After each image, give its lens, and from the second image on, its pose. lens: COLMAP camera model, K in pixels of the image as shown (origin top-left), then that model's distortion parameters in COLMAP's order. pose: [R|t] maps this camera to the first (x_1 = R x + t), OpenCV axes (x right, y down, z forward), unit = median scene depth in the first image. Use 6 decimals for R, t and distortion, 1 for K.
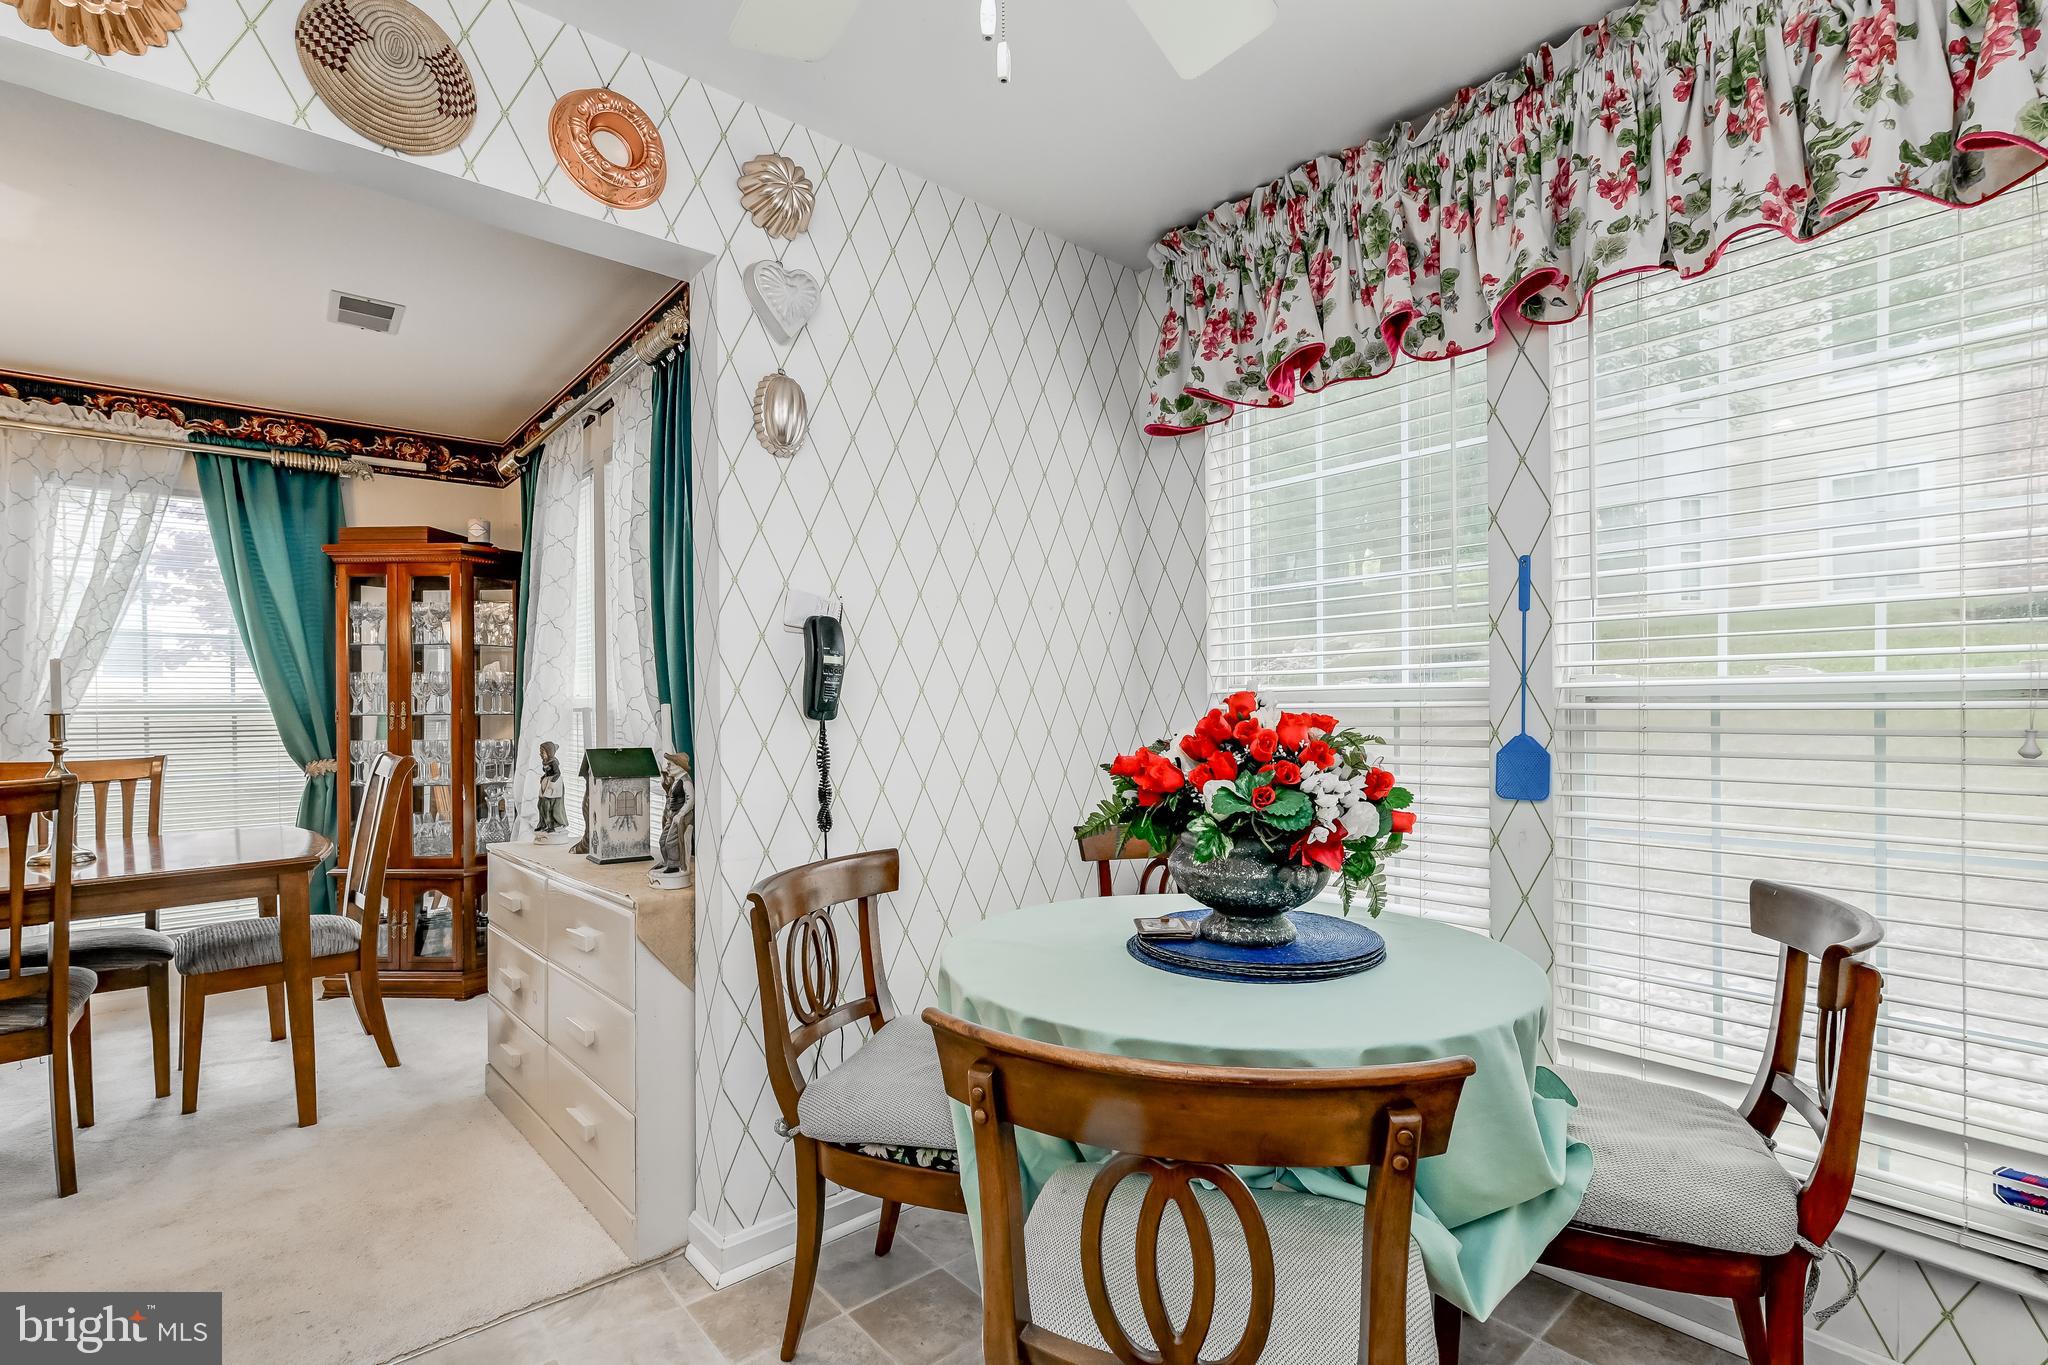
lens RADIAL K [[944.9, 0, 1040.6], [0, 944.9, 716.7], [0, 0, 1]] dist [-0.000667, 0.000425]
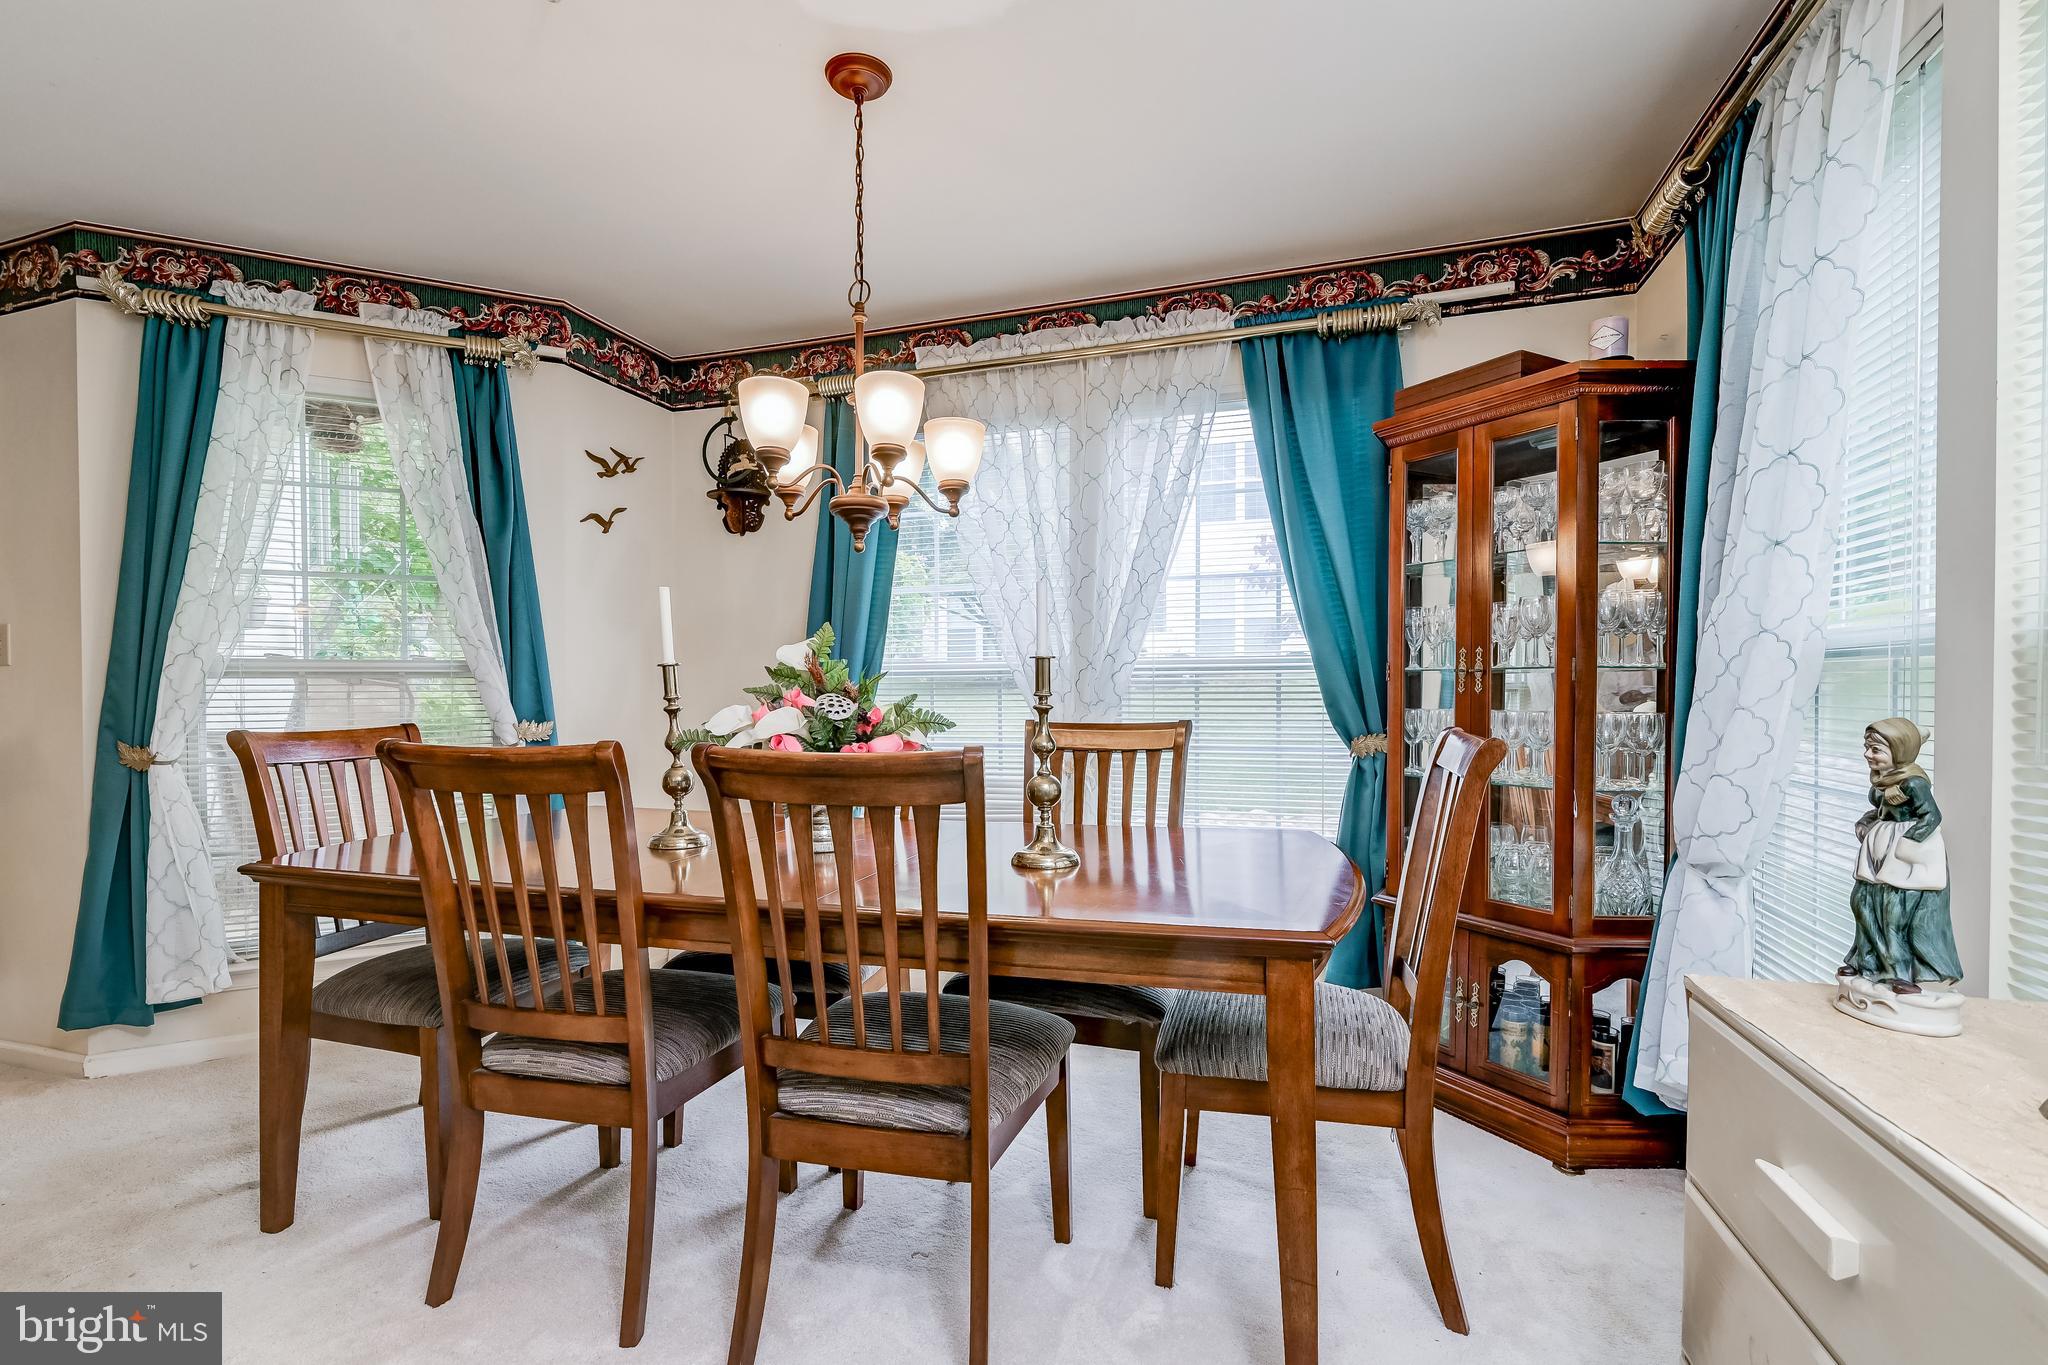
lens RADIAL K [[874.5, 0, 1046.6], [0, 874.5, 700.0], [0, 0, 1]] dist [-0.014348, 0.000024]
pose [[0.508938, 0.014530, -0.860681, -0.324535], [-0.011963, 0.999880, 0.009806, 0.016460], [0.860720, 0.005306, 0.509051, 0.461935]]
